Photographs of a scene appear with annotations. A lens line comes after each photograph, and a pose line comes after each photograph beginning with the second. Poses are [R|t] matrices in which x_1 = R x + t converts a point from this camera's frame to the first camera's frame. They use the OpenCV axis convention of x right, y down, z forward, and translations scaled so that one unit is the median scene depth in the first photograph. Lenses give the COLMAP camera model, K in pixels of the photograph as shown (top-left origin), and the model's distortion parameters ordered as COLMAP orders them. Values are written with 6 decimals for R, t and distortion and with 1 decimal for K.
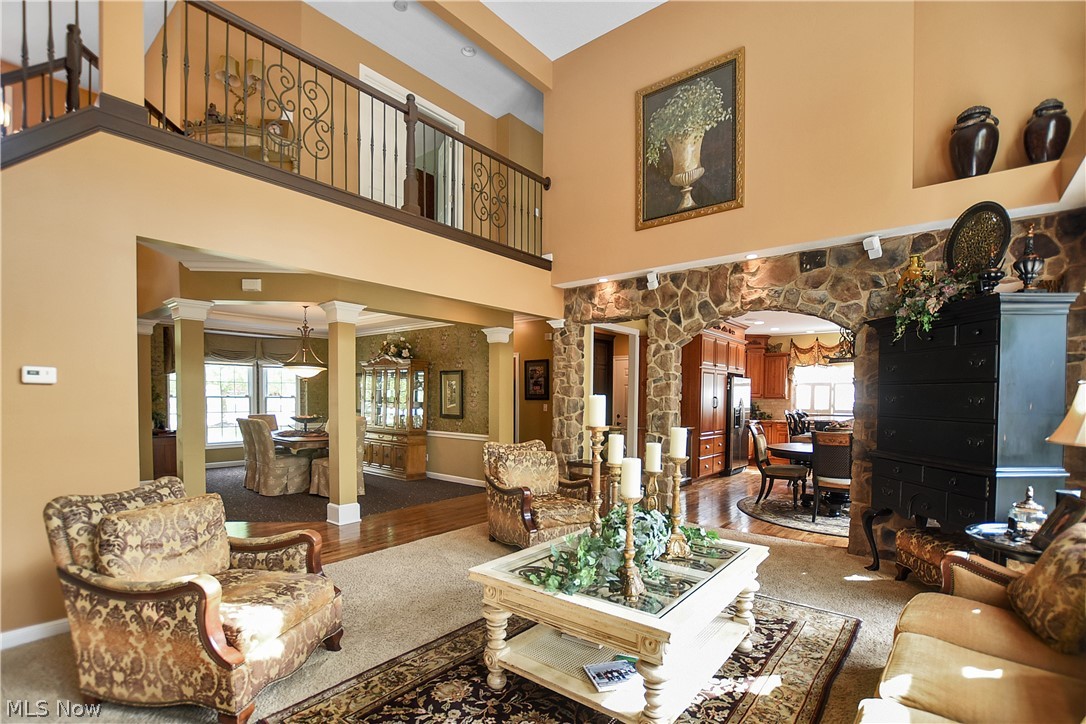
lens RADIAL K [[508.1, 0, 541.7], [0, 508.1, 414.9], [0, 0, 1]] dist [-0.054735, 0.000221]
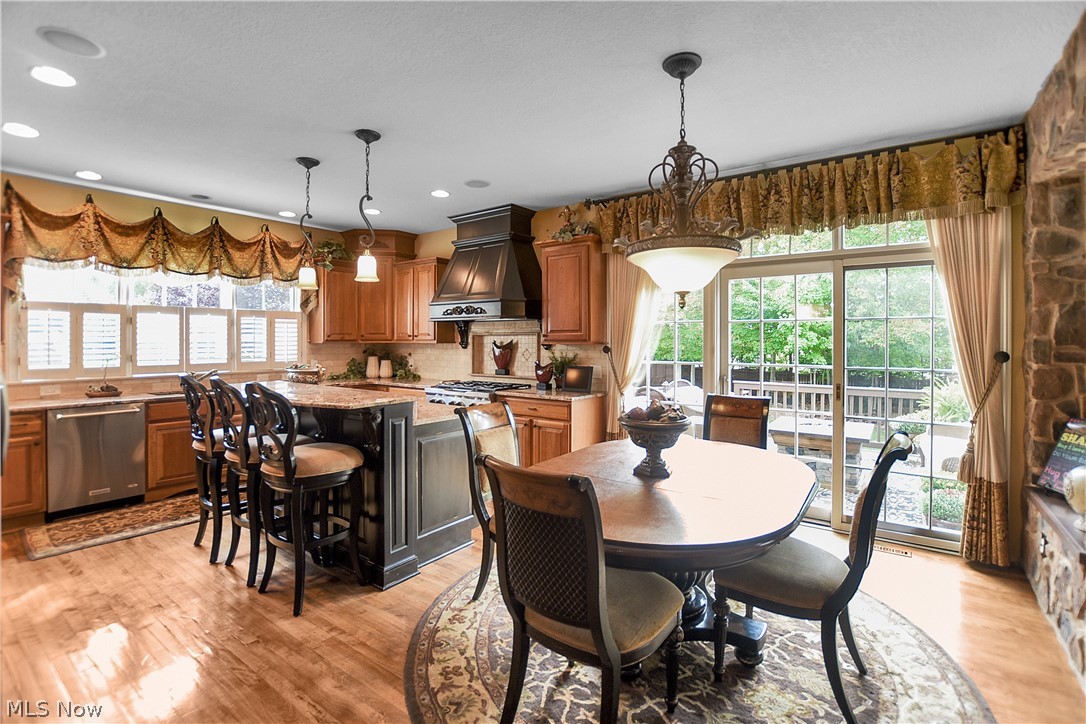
lens RADIAL K [[490.2, 0, 541.7], [0, 490.2, 341.2], [0, 0, 1]] dist [-0.038472, 0.000192]
pose [[-0.047603, -0.009949, 0.998817, 0.166602], [0.032690, 0.999399, 0.011513, -0.029895], [-0.998331, 0.033199, -0.047250, 0.808195]]
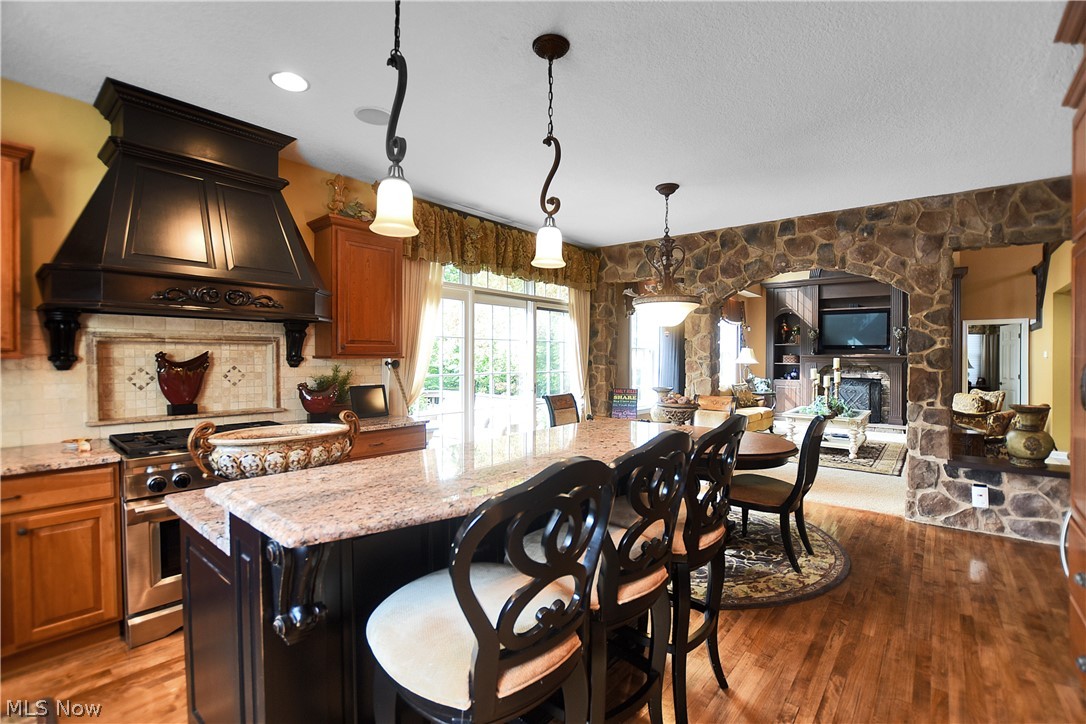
lens RADIAL K [[494.3, 0, 543.0], [0, 494.3, 362.0], [0, 0, 1]] dist [-0.003152, -0.017671]
pose [[-0.999797, -0.019119, 0.006362, 0.573846], [-0.018774, 0.998549, 0.050481, -0.041475], [-0.007318, 0.050352, -0.998705, 1.206221]]
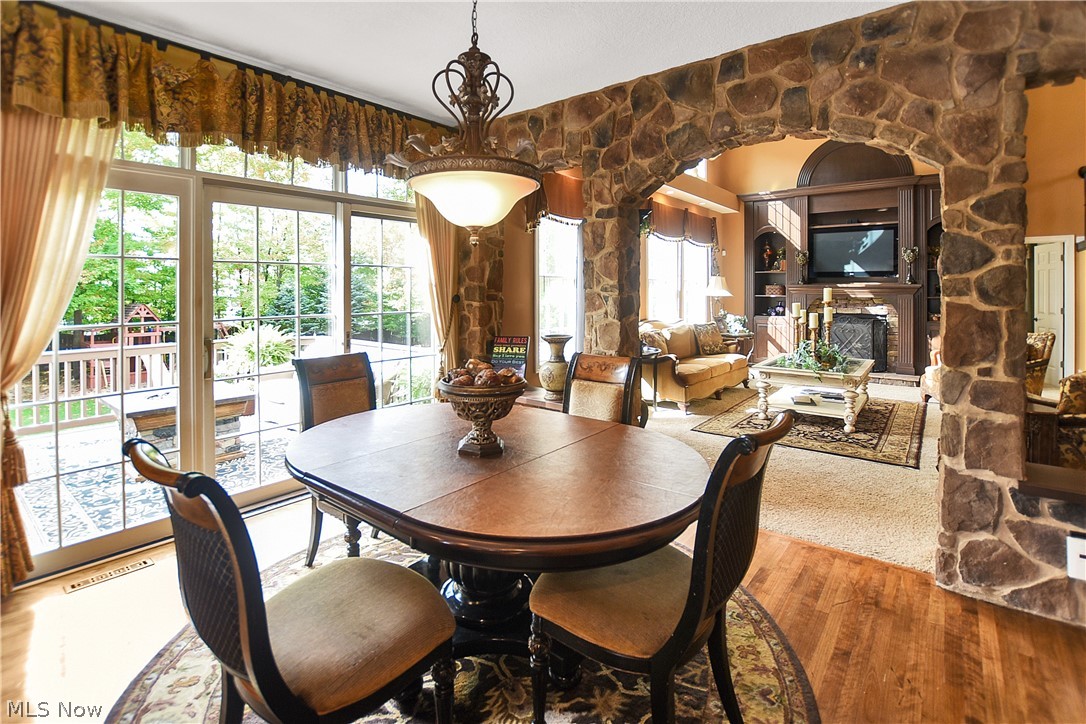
lens RADIAL K [[511.4, 0, 542.9], [0, 511.4, 299.0], [0, 0, 1]] dist [-0.038574, -0.000186]
pose [[-0.999945, -0.010450, 0.000103, 0.417468], [-0.010428, 0.998357, 0.056338, -0.032613], [-0.000692, 0.056333, -0.998412, 0.967392]]
